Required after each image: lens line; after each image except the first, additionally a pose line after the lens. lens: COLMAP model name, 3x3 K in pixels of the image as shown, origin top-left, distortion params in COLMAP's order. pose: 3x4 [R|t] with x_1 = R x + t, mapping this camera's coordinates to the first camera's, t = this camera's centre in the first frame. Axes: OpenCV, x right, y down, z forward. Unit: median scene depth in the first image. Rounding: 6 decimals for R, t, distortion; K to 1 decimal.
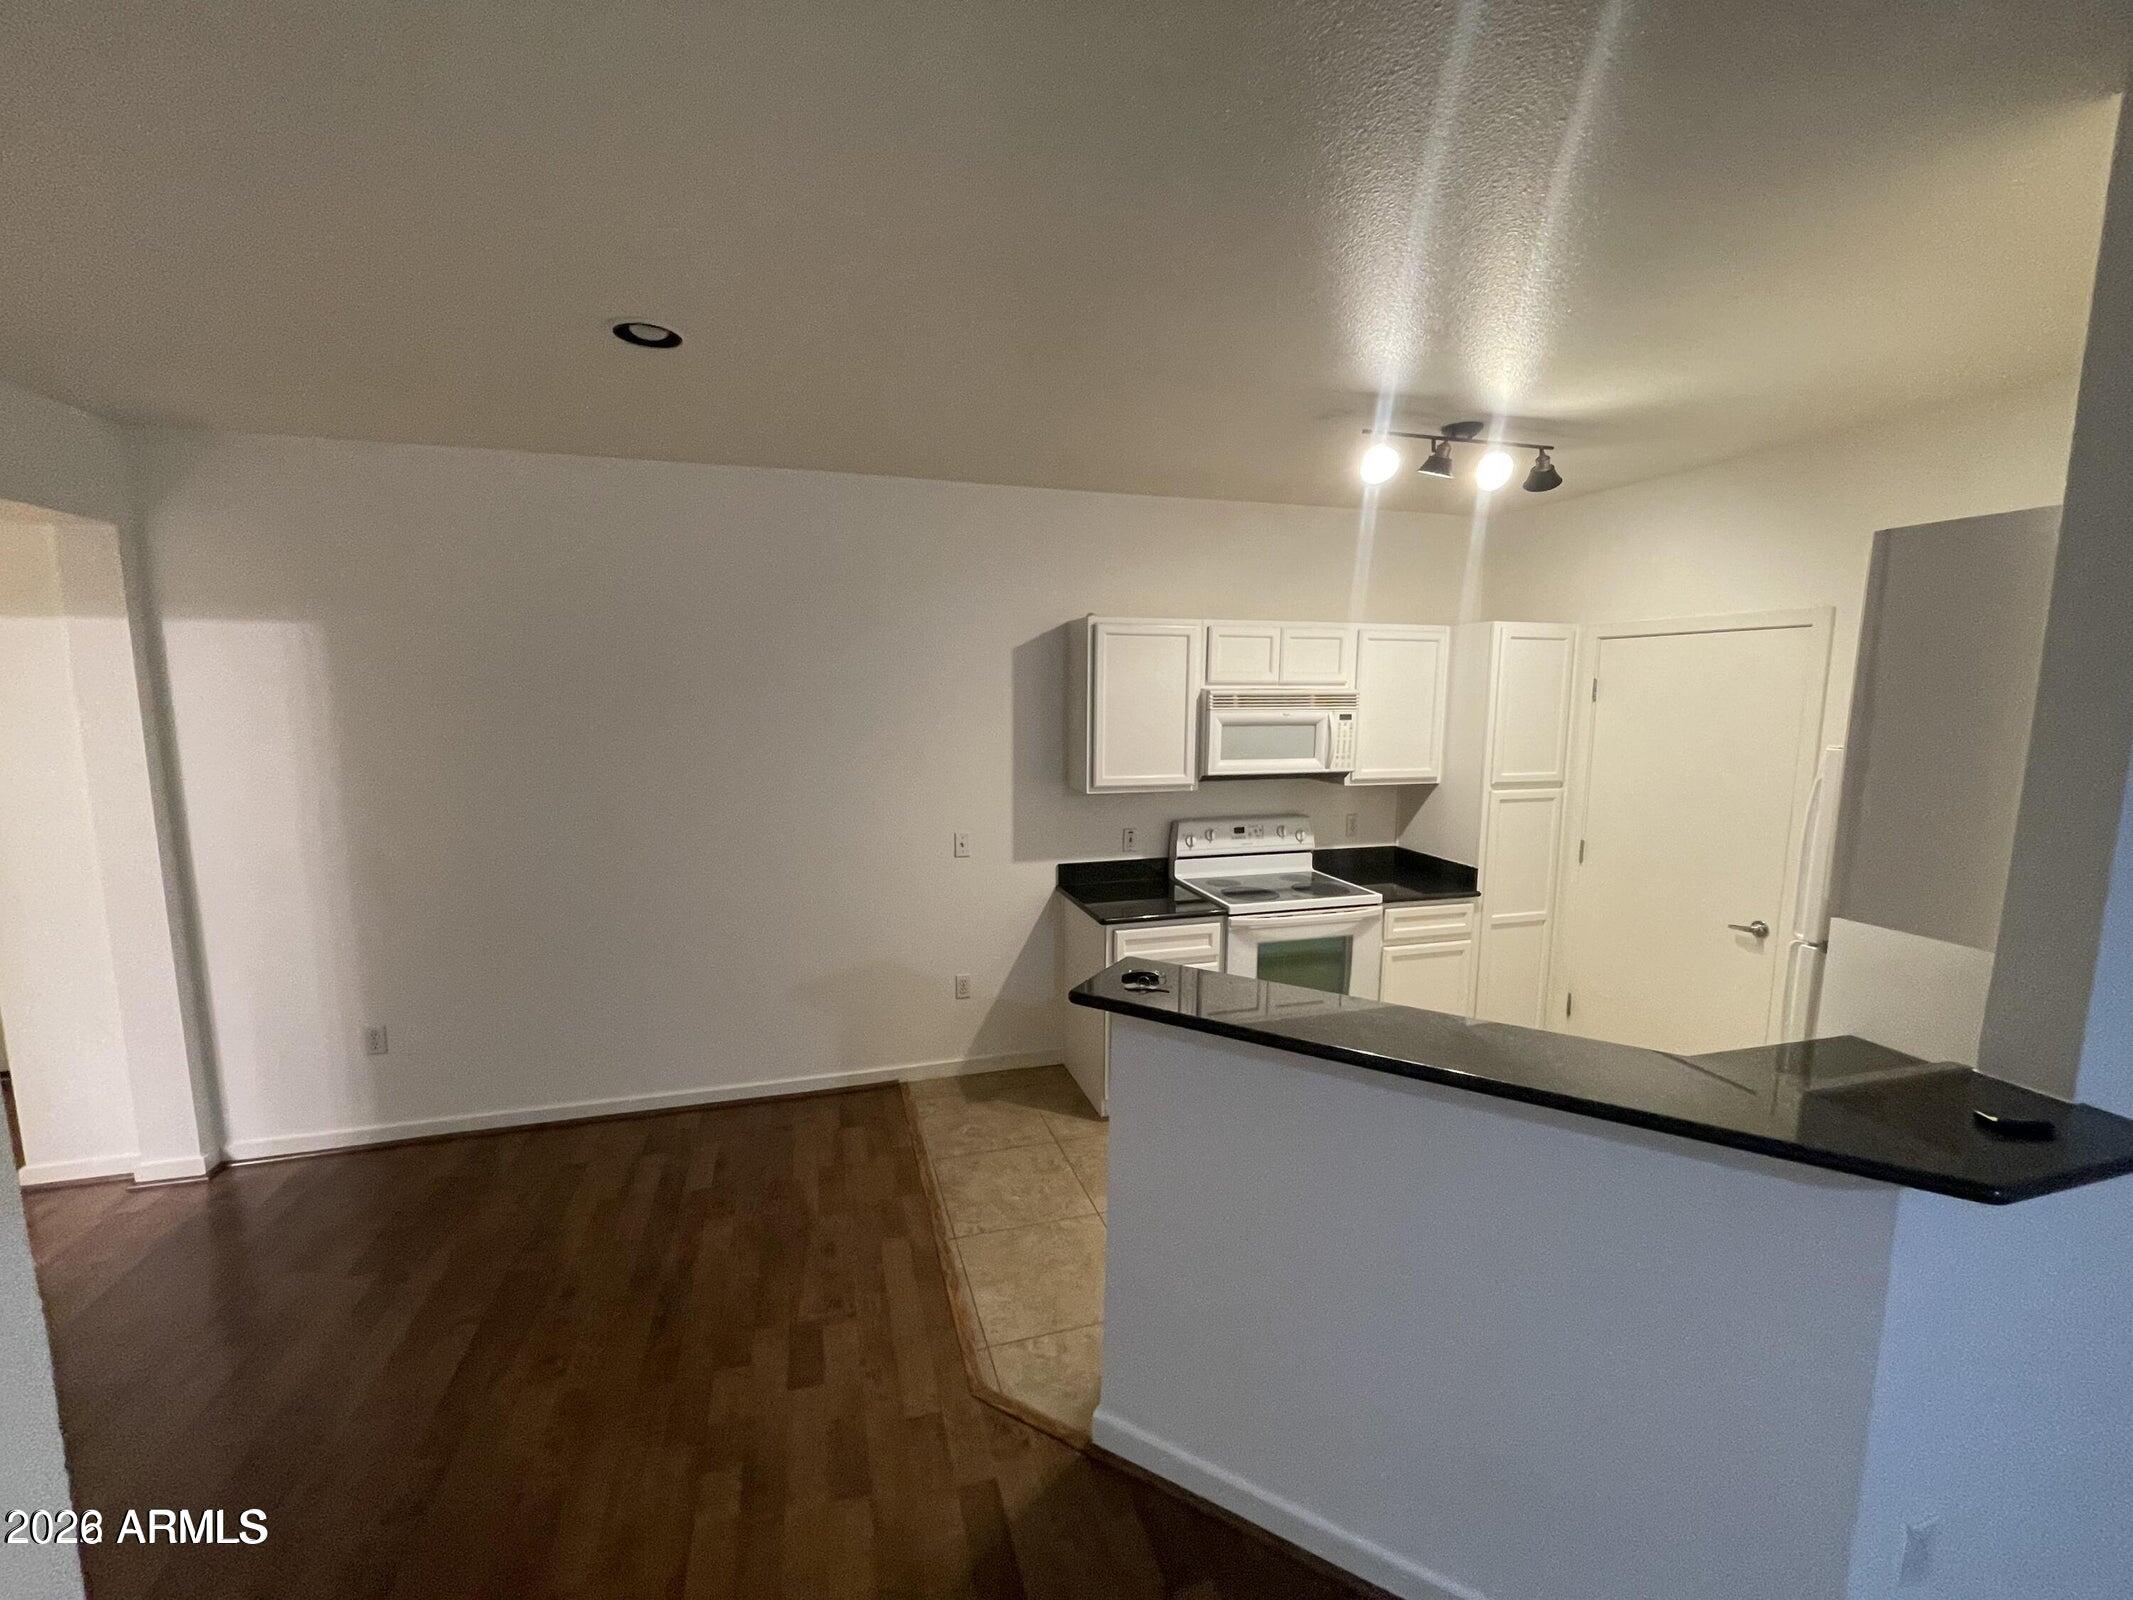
lens RADIAL K [[867.1, 0, 1051.0], [0, 867.1, 801.9], [0, 0, 1]] dist [-0.002849, 0.001523]
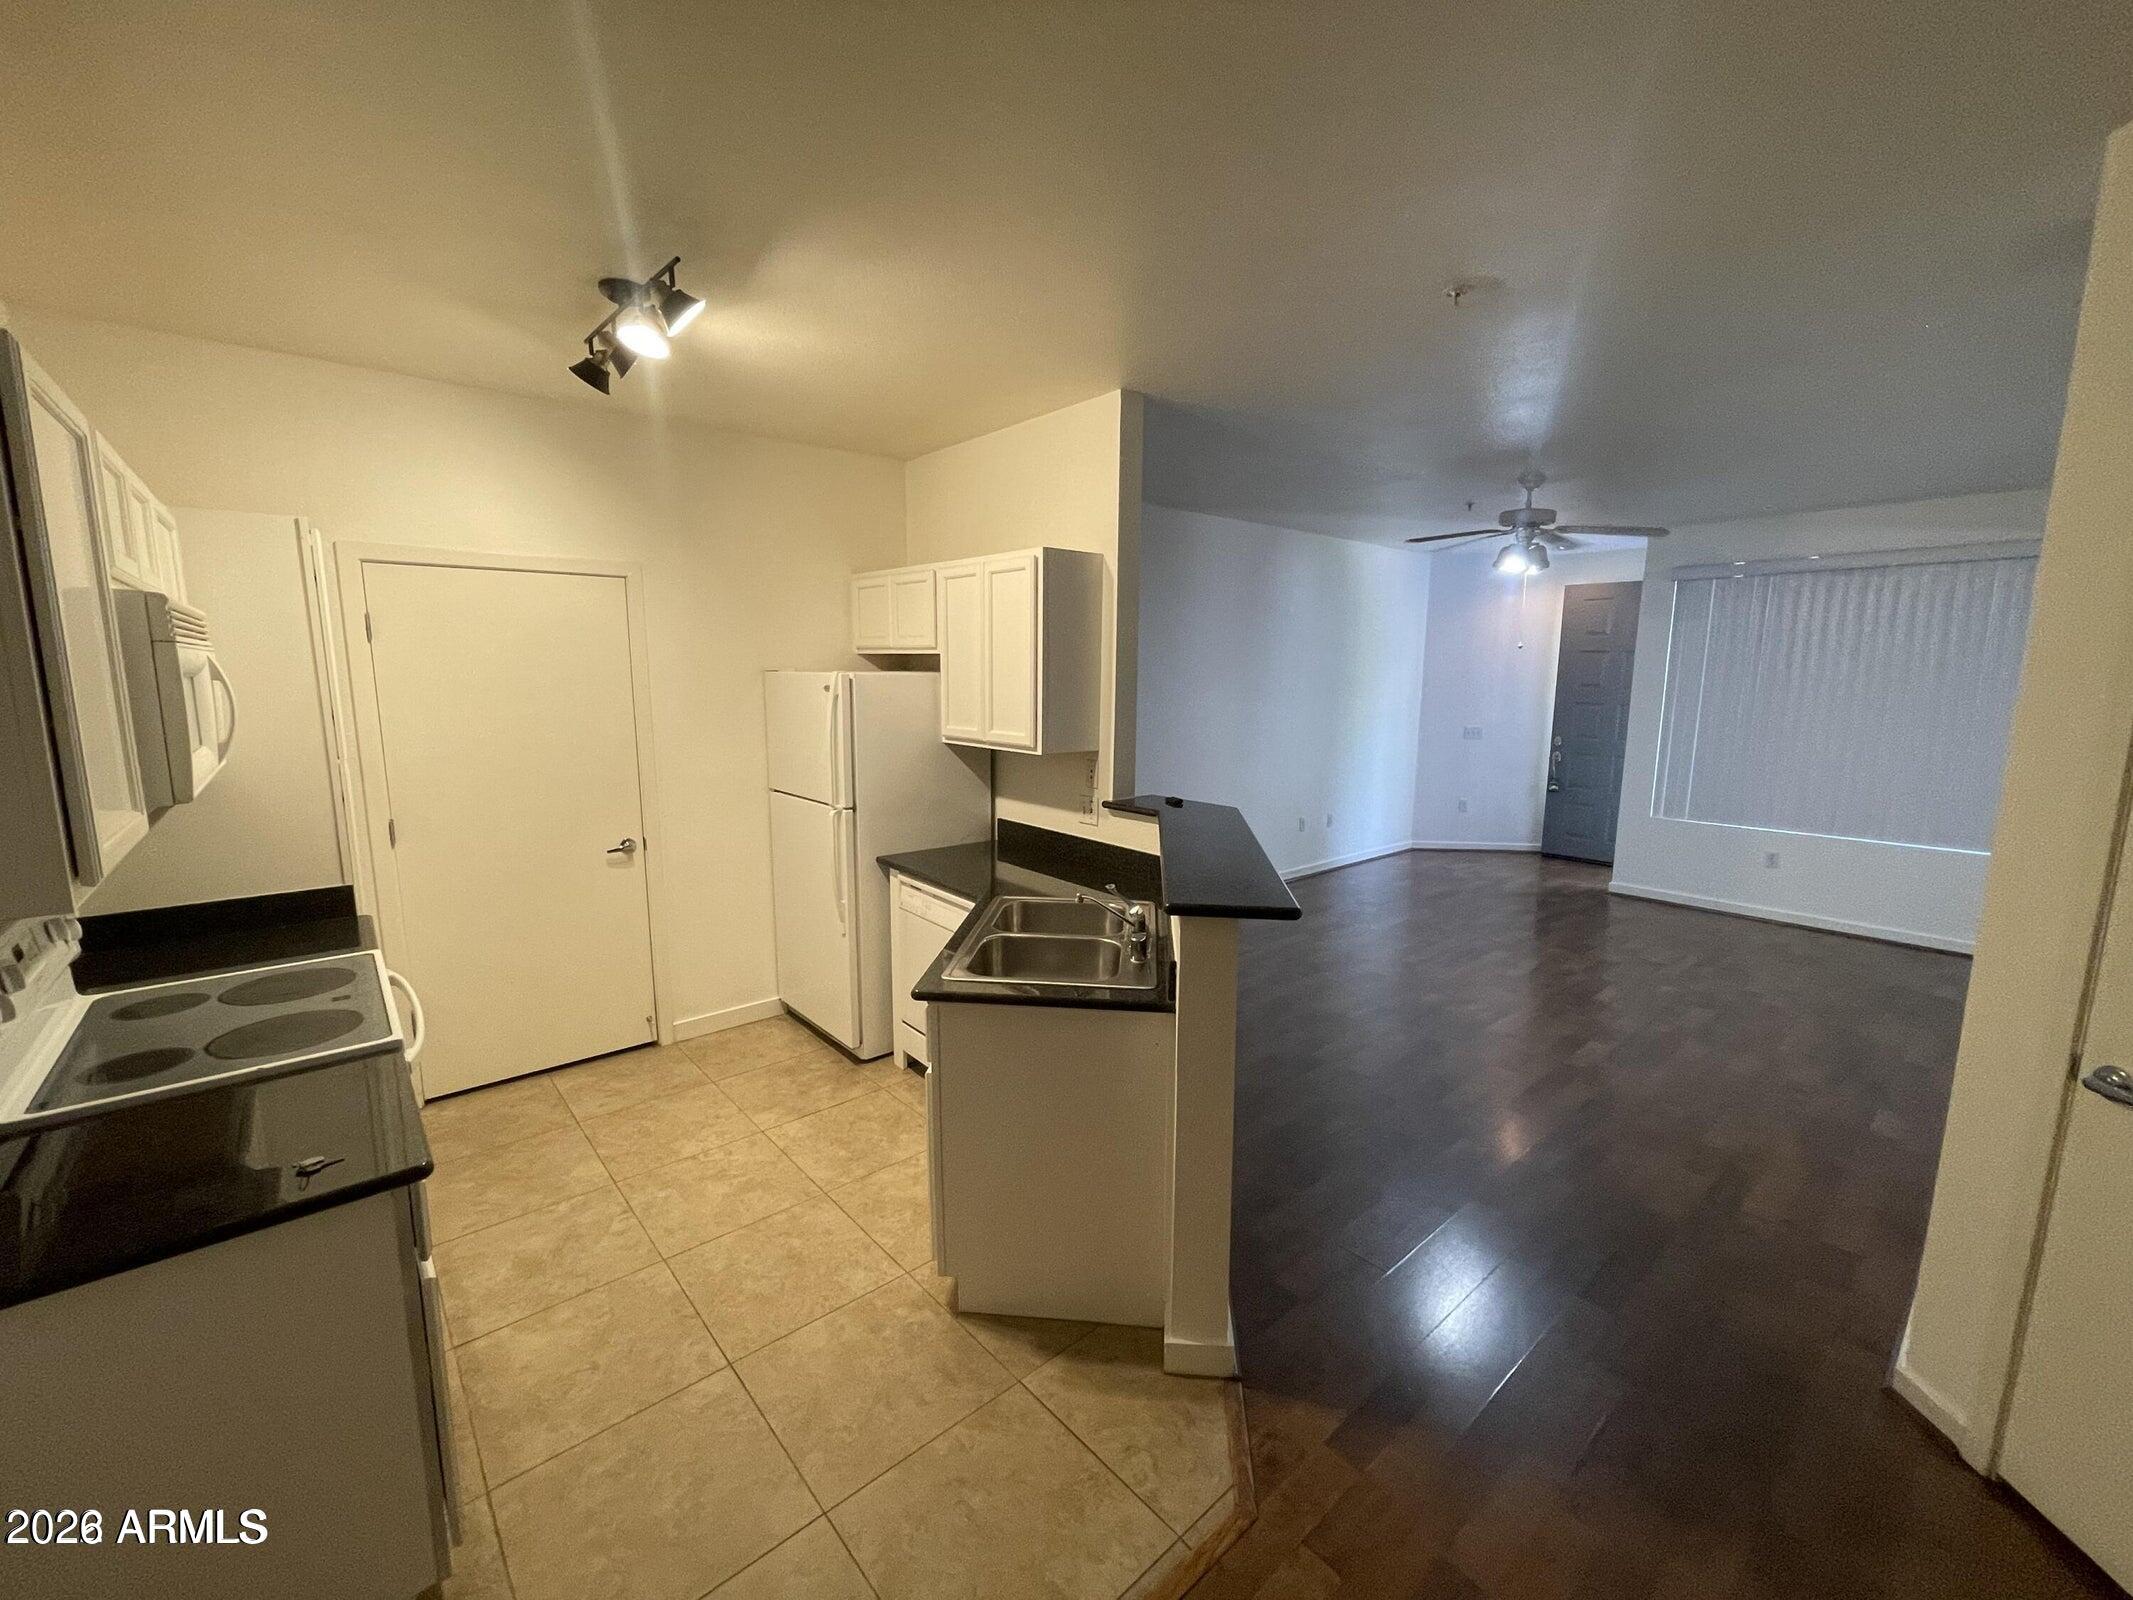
lens RADIAL K [[867.1, 0, 1056.1], [0, 867.1, 800.6], [0, 0, 1]] dist [-0.002849, 0.001523]
pose [[-0.417928, -0.140761, 0.897509, -0.363379], [0.114502, 0.971884, 0.205744, -0.068652], [-0.901236, 0.188753, -0.390060, 0.787110]]
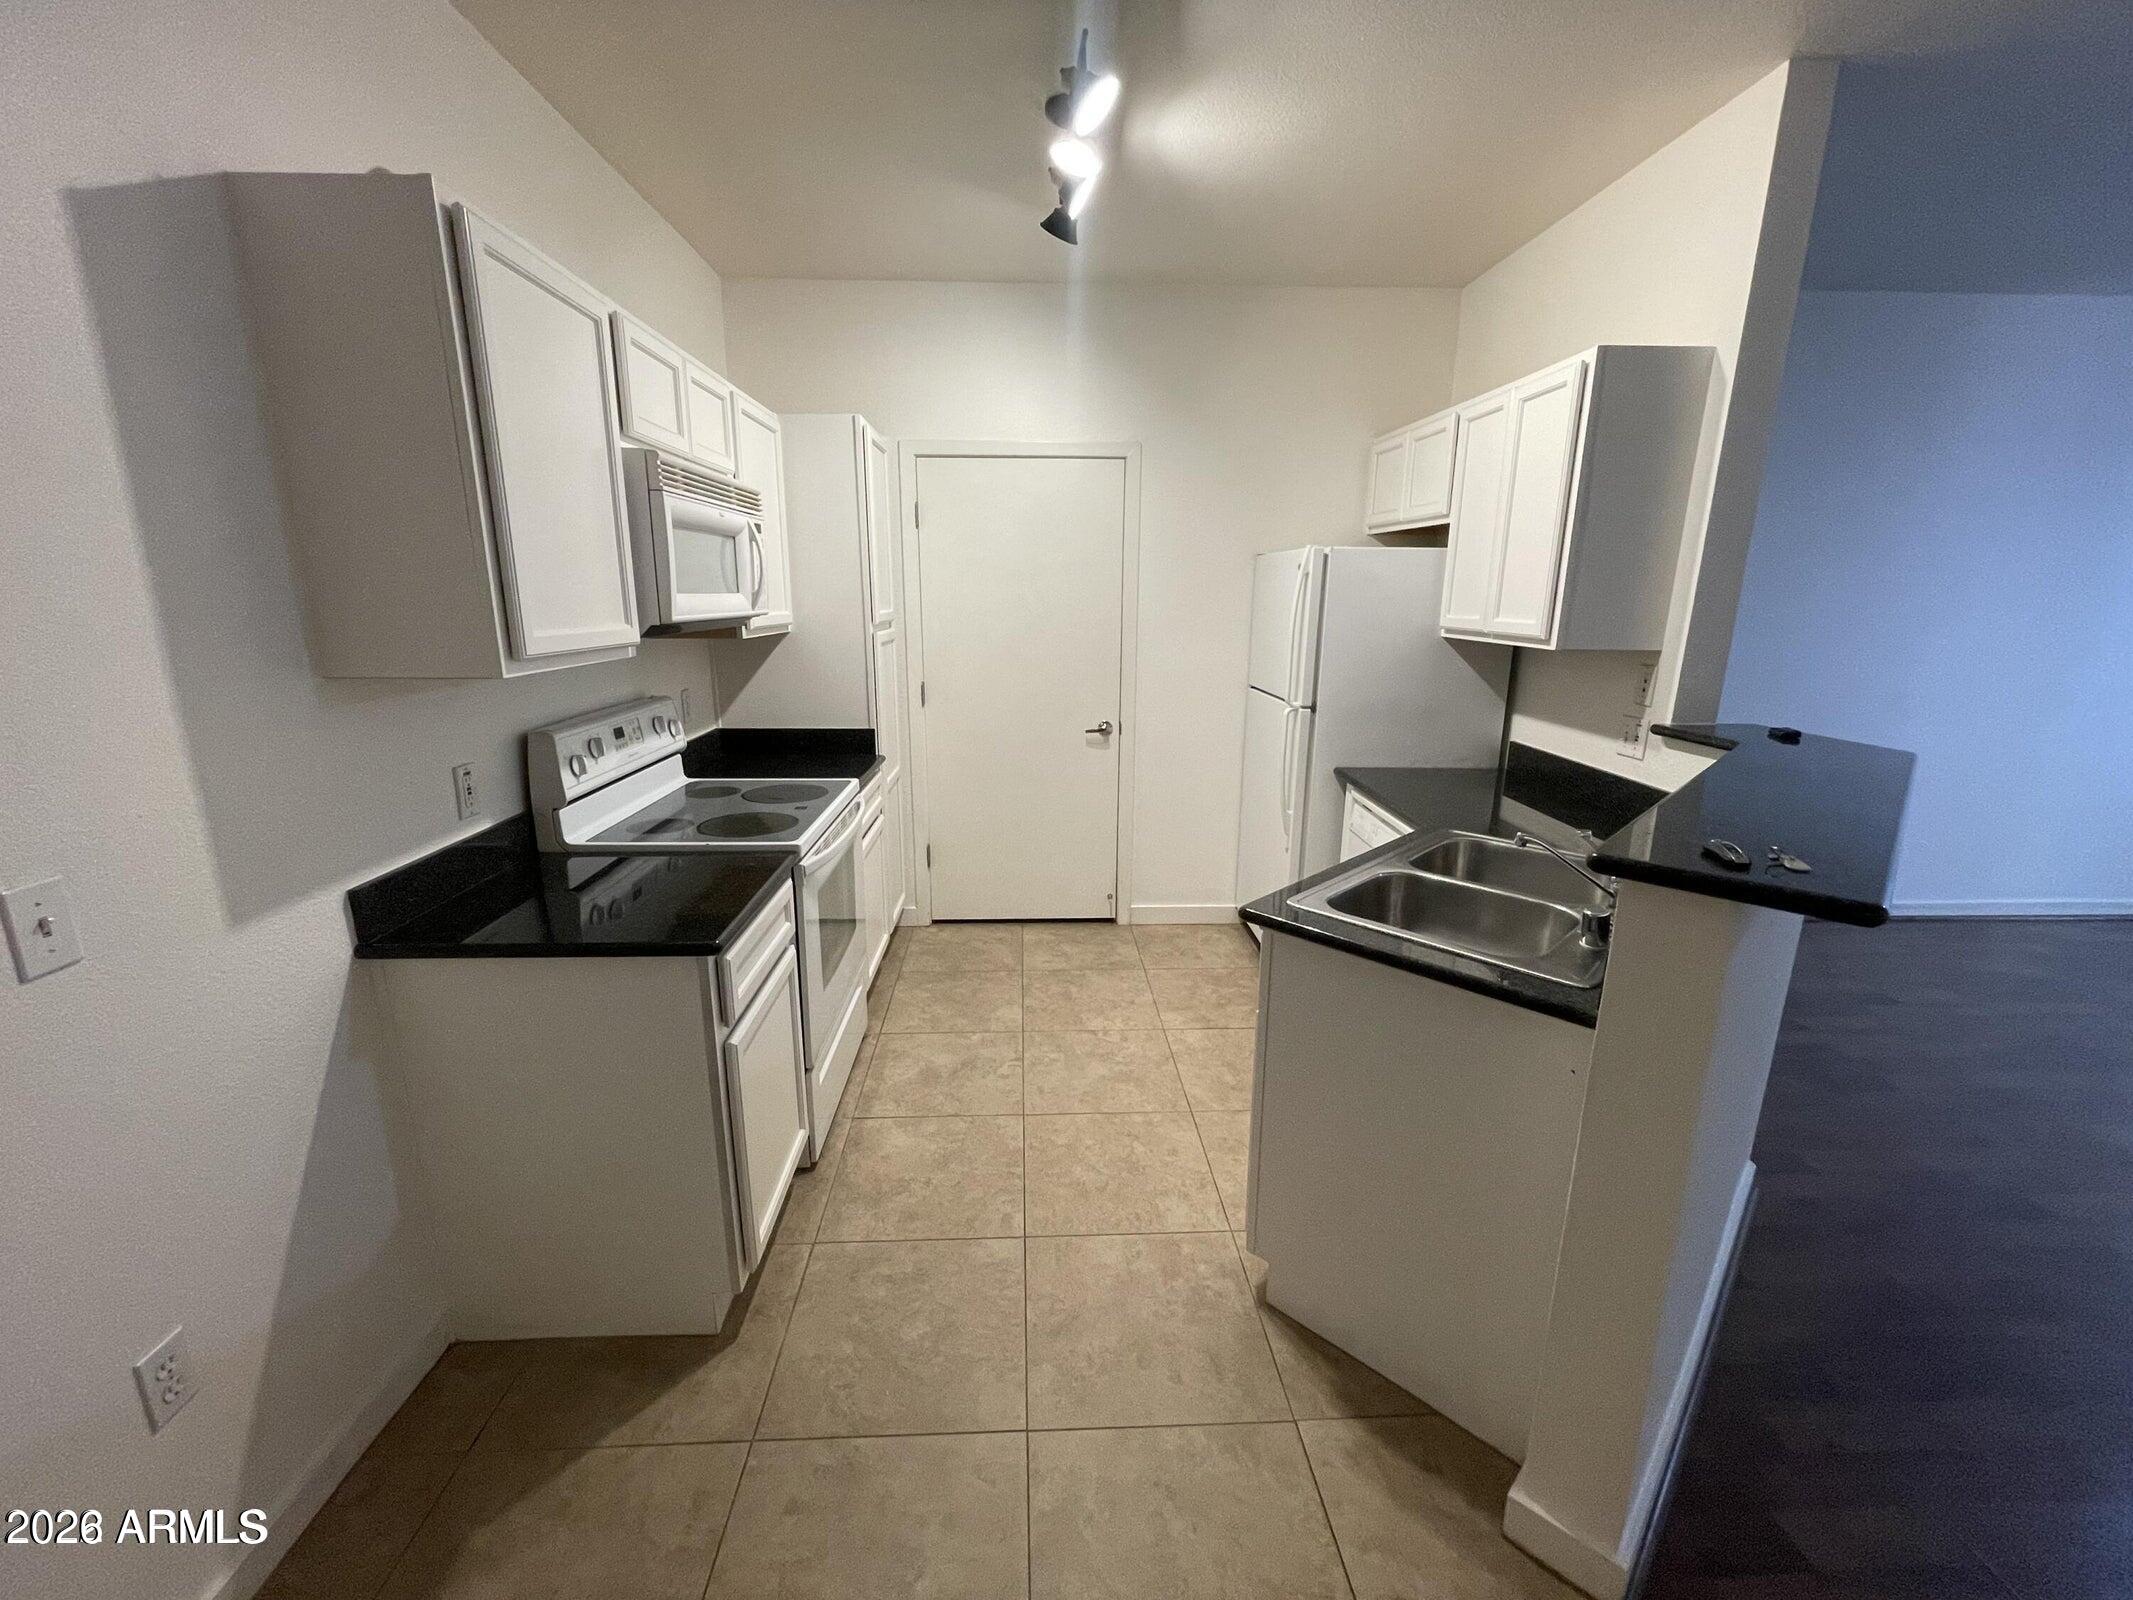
lens RADIAL K [[867.1, 0, 1061.7], [0, 867.1, 801.2], [0, 0, 1]] dist [-0.002849, 0.001523]
pose [[0.240491, -0.229230, 0.943195, -0.277517], [0.124177, 0.970995, 0.204324, -0.003883], [-0.962675, 0.067985, 0.261981, 0.642545]]
